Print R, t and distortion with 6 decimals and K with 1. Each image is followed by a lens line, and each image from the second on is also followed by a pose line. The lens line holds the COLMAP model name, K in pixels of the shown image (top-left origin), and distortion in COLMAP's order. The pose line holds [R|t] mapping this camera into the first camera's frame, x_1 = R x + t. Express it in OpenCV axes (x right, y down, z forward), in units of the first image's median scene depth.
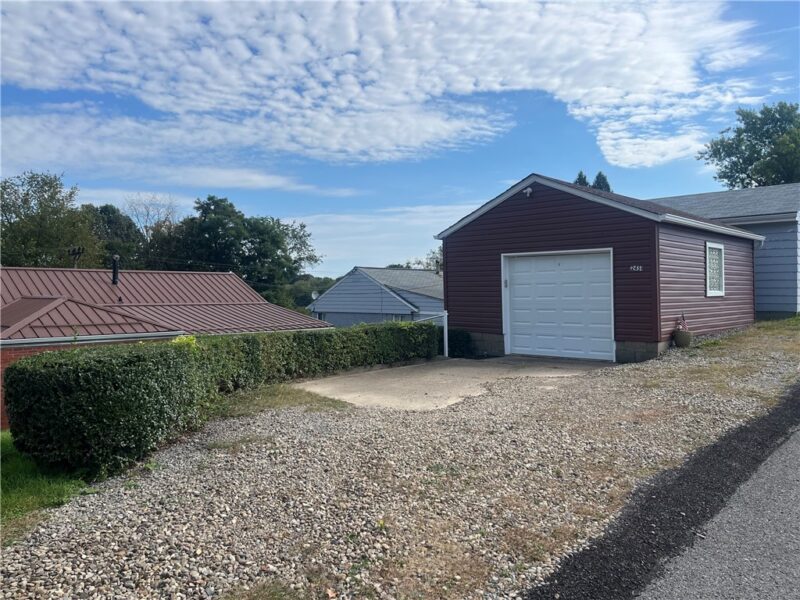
lens RADIAL K [[609.8, 0, 400.0], [0, 609.8, 300.0], [0, 0, 1]] dist [0.066208, -0.127740]
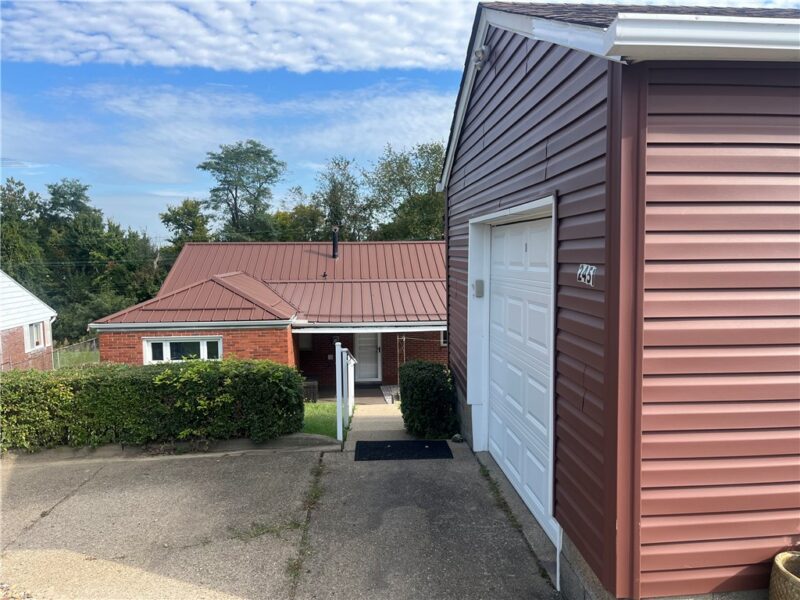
lens RADIAL K [[609.8, 0, 400.0], [0, 609.8, 300.0], [0, 0, 1]] dist [0.066208, -0.127740]
pose [[0.746356, 0.048424, -0.663783, 0.236057], [0.001222, 0.997248, 0.074125, -0.028813], [0.665546, -0.056135, 0.744243, 0.367472]]
